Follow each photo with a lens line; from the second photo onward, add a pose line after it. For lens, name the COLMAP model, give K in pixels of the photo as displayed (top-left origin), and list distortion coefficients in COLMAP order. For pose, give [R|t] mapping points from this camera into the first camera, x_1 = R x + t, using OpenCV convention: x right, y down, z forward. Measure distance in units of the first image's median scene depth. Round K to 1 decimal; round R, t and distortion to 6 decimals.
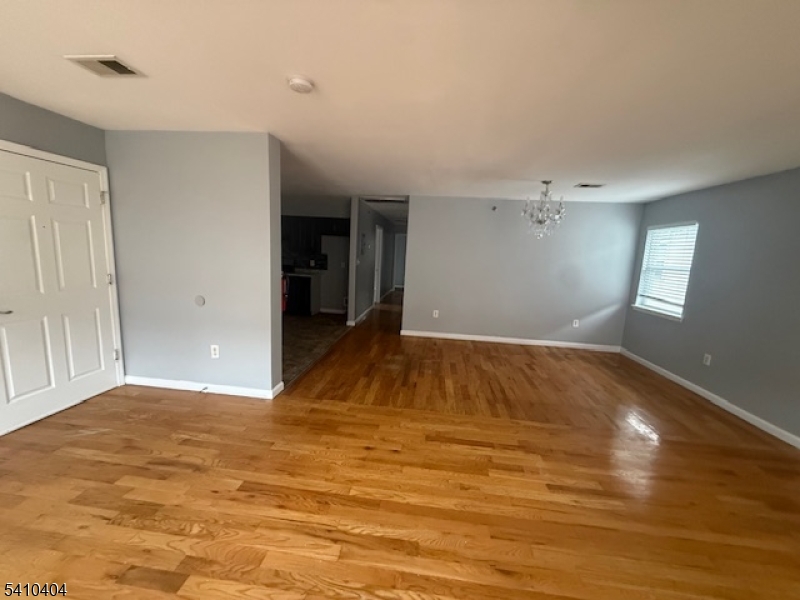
lens RADIAL K [[315.0, 0, 402.1], [0, 315.0, 301.5], [0, 0, 1]] dist [-0.002405, -0.000062]
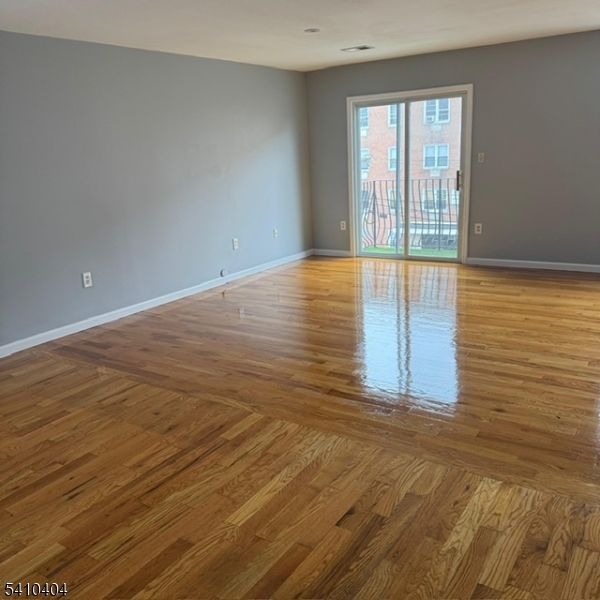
lens RADIAL K [[556.7, 0, 302.2], [0, 556.7, 300.2], [0, 0, 1]] dist [0.063189, 0.000000]
pose [[-0.886401, -0.126261, 0.445366, -0.210490], [0.079600, 0.906183, 0.415327, -0.289195], [-0.456023, 0.403598, -0.793191, 1.791571]]
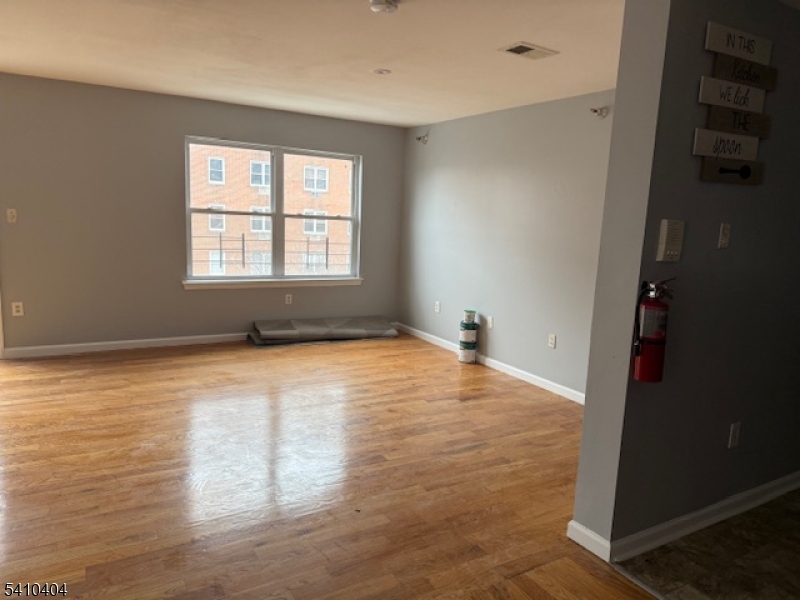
lens RADIAL K [[558.7, 0, 396.4], [0, 558.7, 306.2], [0, 0, 1]] dist [0.042139, -0.033062]
pose [[-0.799313, 0.009418, -0.600842, 0.332953], [-0.184144, 0.947934, 0.259830, -0.212102], [0.572005, 0.318327, -0.755961, 1.482142]]
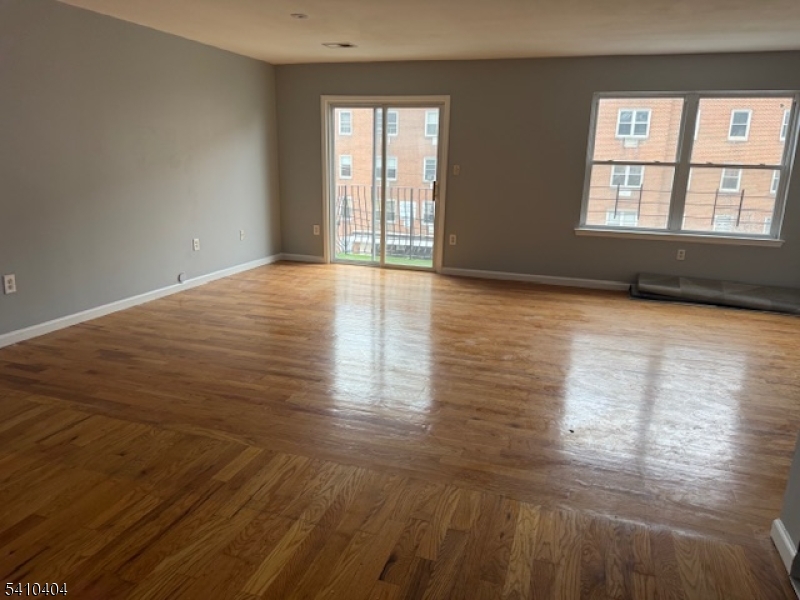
lens RADIAL K [[558.7, 0, 405.2], [0, 558.7, 300.2], [0, 0, 1]] dist [0.042139, -0.033062]
pose [[-0.974416, -0.127494, 0.185093, -0.054086], [-0.041360, 0.911193, 0.409898, -0.253960], [-0.220915, 0.391755, -0.893154, 1.736557]]
